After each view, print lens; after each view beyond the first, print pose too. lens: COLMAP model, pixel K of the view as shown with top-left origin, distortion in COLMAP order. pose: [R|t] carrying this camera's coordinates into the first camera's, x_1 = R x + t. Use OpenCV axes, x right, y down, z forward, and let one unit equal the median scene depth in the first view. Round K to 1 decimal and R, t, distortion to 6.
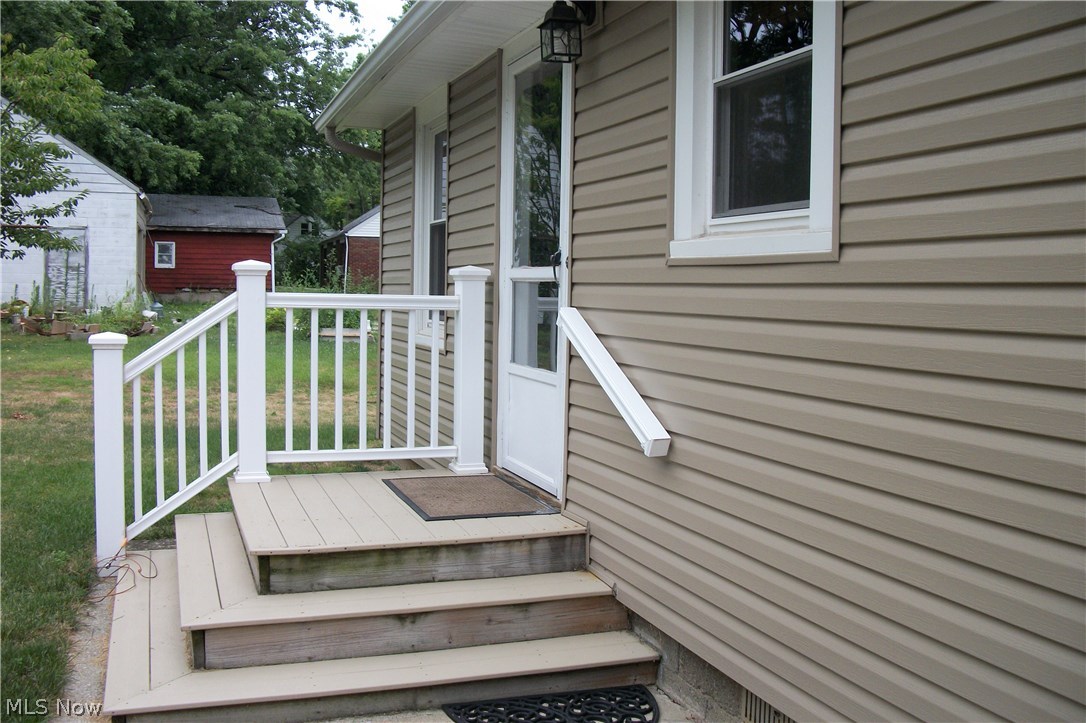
lens RADIAL K [[1042.2, 0, 549.0], [0, 1042.2, 345.4], [0, 0, 1]] dist [-0.128313, 0.050991]
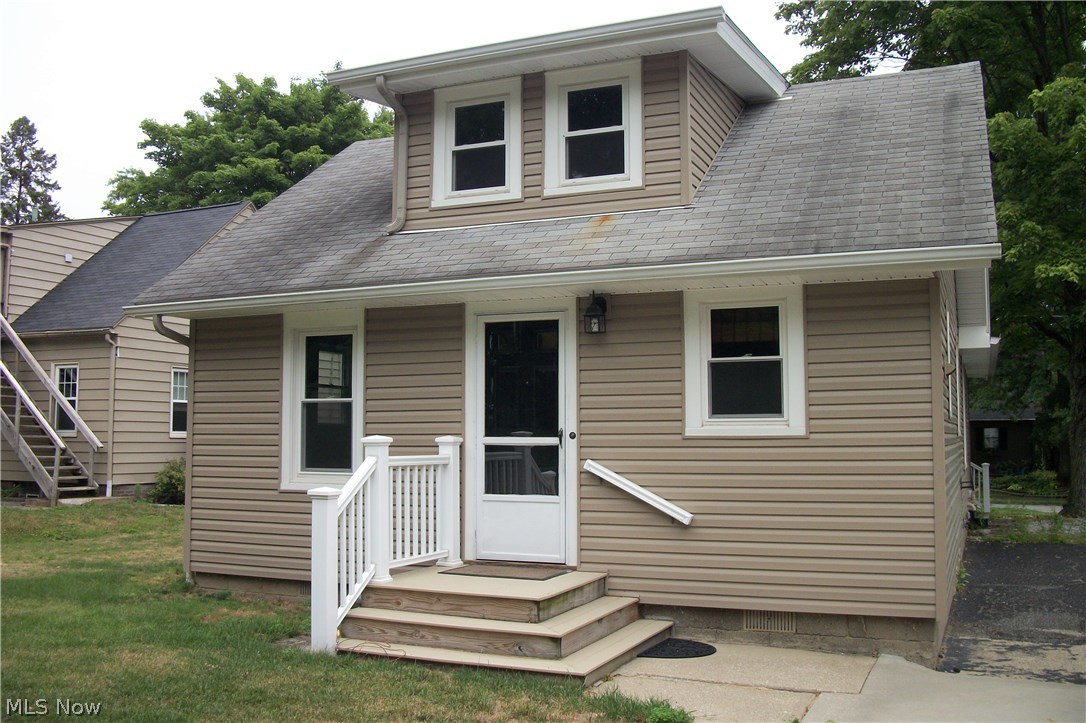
lens RADIAL K [[1042.2, 0, 549.0], [0, 1042.2, 345.4], [0, 0, 1]] dist [-0.128313, 0.050991]
pose [[0.687575, 0.048469, 0.724494, -1.571972], [0.052464, 0.991846, -0.116145, -0.028205], [-0.724216, 0.117868, 0.679425, -0.299024]]
